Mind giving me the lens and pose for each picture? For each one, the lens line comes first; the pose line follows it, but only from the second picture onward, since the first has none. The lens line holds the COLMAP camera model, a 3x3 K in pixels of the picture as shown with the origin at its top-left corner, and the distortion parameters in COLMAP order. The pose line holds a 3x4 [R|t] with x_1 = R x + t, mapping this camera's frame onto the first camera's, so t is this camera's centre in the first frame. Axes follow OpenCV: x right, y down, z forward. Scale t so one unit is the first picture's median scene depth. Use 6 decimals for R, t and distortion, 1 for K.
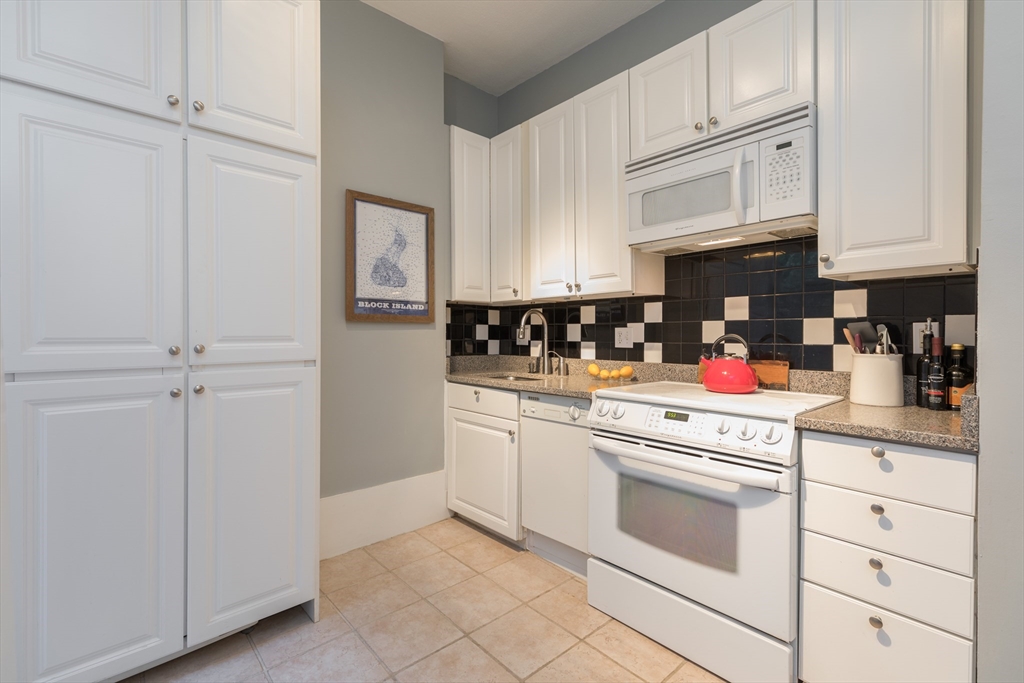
lens RADIAL K [[446.9, 0, 510.5], [0, 446.9, 318.3], [0, 0, 1]] dist [0.003686, 0.000171]
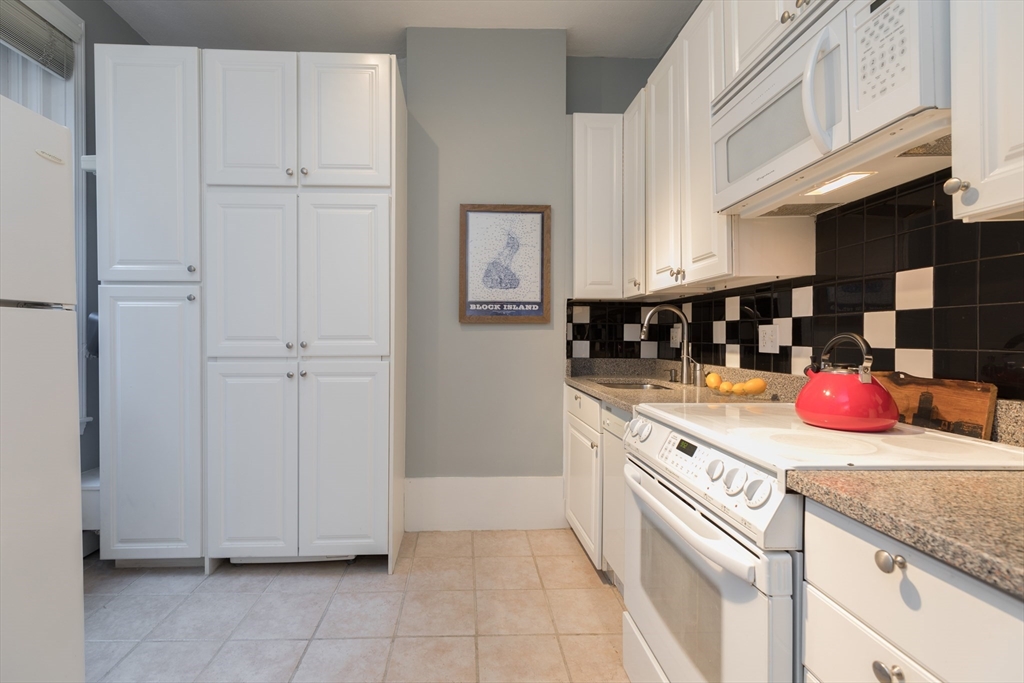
lens RADIAL K [[472.6, 0, 518.7], [0, 472.6, 318.1], [0, 0, 1]] dist [0.004462, -0.000136]
pose [[0.770587, -0.024121, -0.636879, 0.476773], [0.021931, 0.999695, -0.011327, 0.010977], [0.636958, -0.005239, 0.770881, 0.181045]]
